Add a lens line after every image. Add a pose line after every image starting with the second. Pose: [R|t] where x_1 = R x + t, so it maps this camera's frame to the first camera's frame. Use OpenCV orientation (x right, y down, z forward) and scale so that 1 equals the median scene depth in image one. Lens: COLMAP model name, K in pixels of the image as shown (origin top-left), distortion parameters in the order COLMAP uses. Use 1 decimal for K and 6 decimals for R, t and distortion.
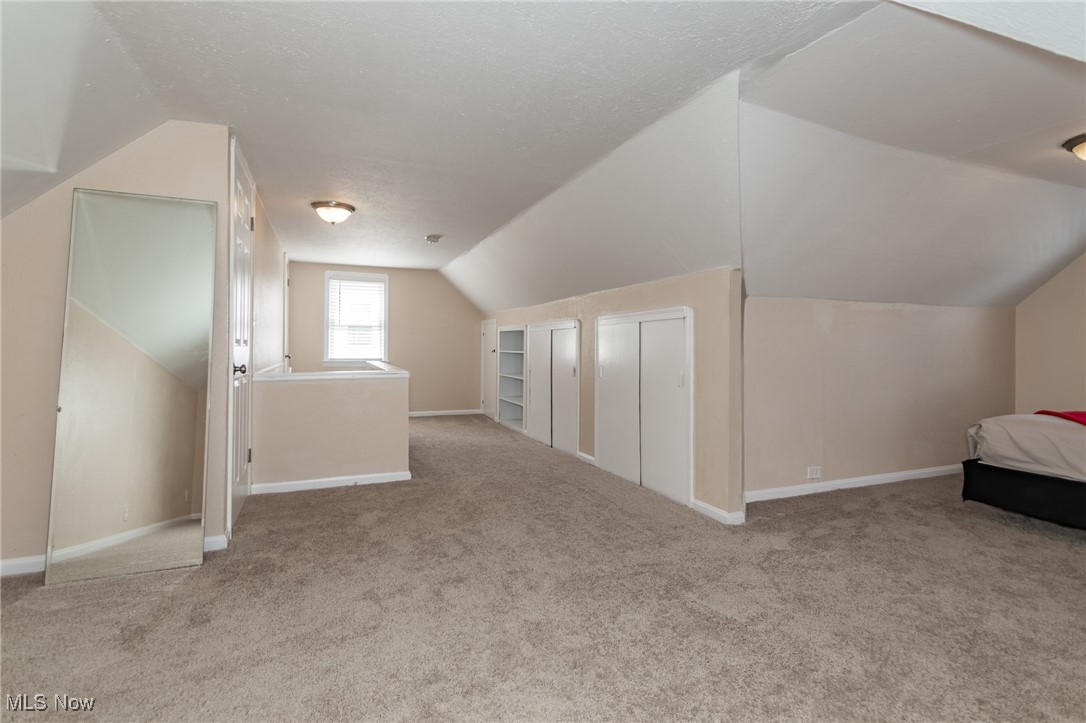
lens RADIAL K [[515.7, 0, 542.1], [0, 515.7, 347.1], [0, 0, 1]] dist [0.000675, 0.000081]
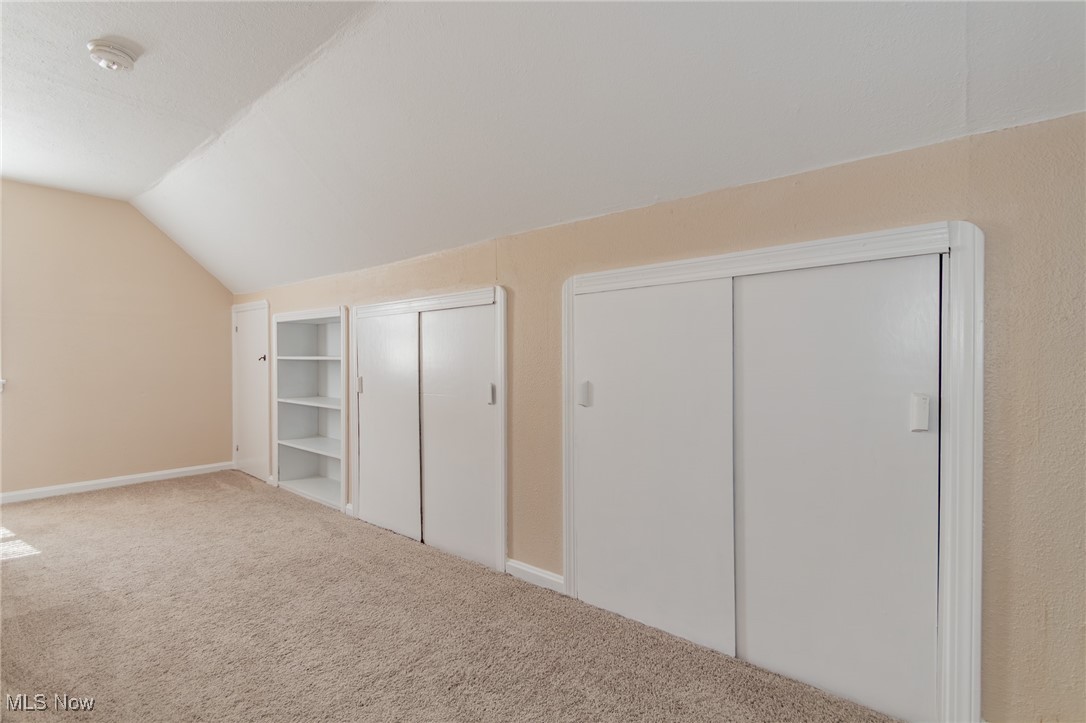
lens RADIAL K [[532.6, 0, 544.4], [0, 532.6, 382.4], [0, 0, 1]] dist [0.025792, 0.000327]
pose [[0.897915, -0.009046, 0.440077, -0.082846], [-0.006358, 0.999418, 0.033514, 0.013677], [-0.440124, -0.032891, 0.897335, 0.379925]]
